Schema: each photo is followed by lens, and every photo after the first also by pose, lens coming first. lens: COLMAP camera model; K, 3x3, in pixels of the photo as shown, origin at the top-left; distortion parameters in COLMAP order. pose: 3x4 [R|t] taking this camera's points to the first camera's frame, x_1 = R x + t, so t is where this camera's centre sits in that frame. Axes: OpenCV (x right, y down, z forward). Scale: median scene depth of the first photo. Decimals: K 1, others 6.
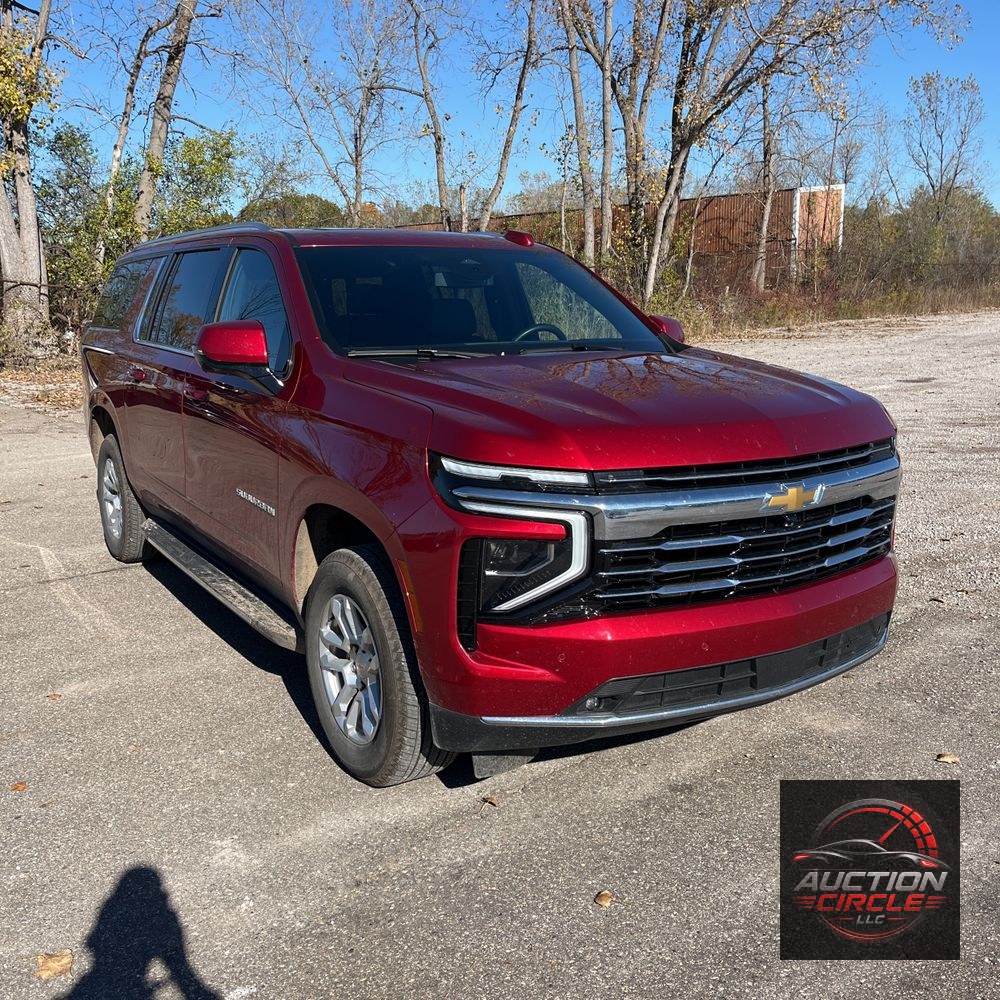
lens RADIAL K [[988.4, 0, 500.0], [0, 988.4, 500.0], [0, 0, 1]] dist [0.030861, -0.017752]
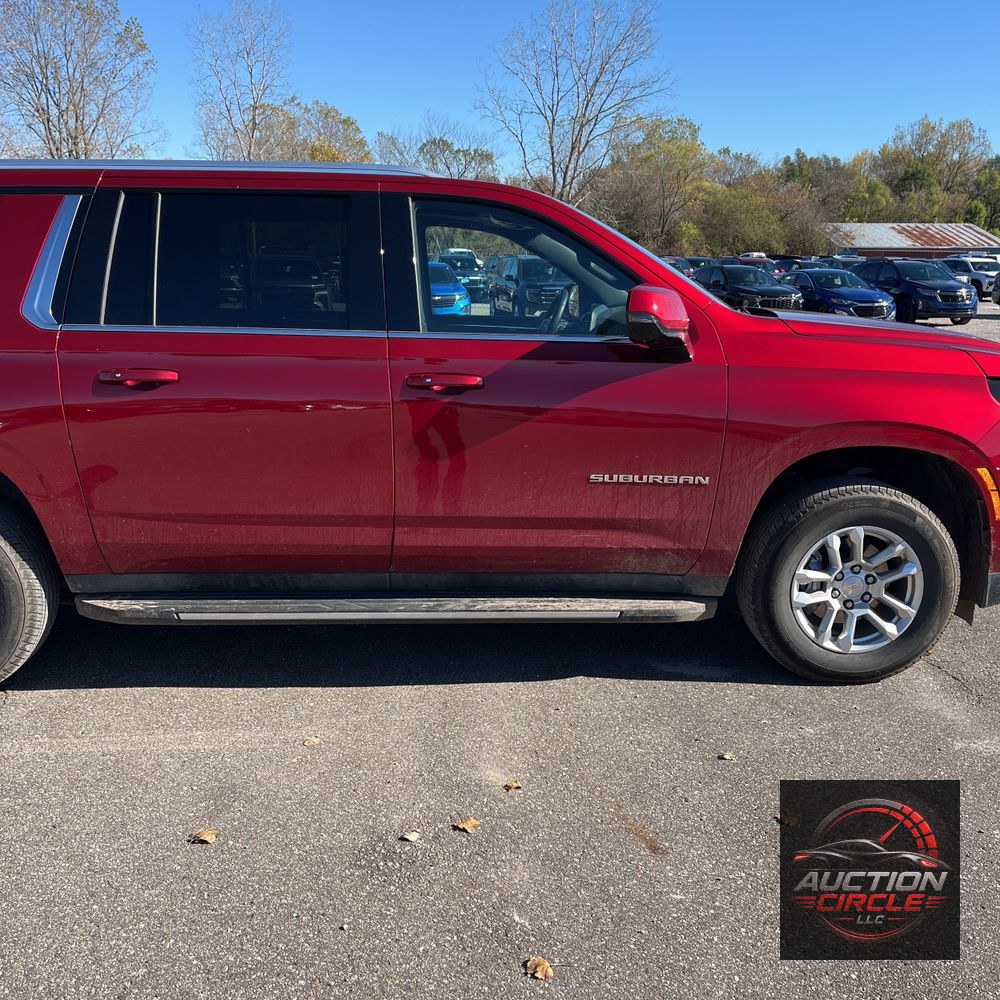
lens RADIAL K [[990.5, 0, 497.6], [0, 990.5, 505.5], [0, 0, 1]] dist [0.039634, -0.039566]
pose [[0.511039, -0.188089, 0.838726, -0.096232], [0.166568, 0.978939, 0.118042, -0.009430], [-0.843264, 0.079381, 0.531605, 0.054439]]
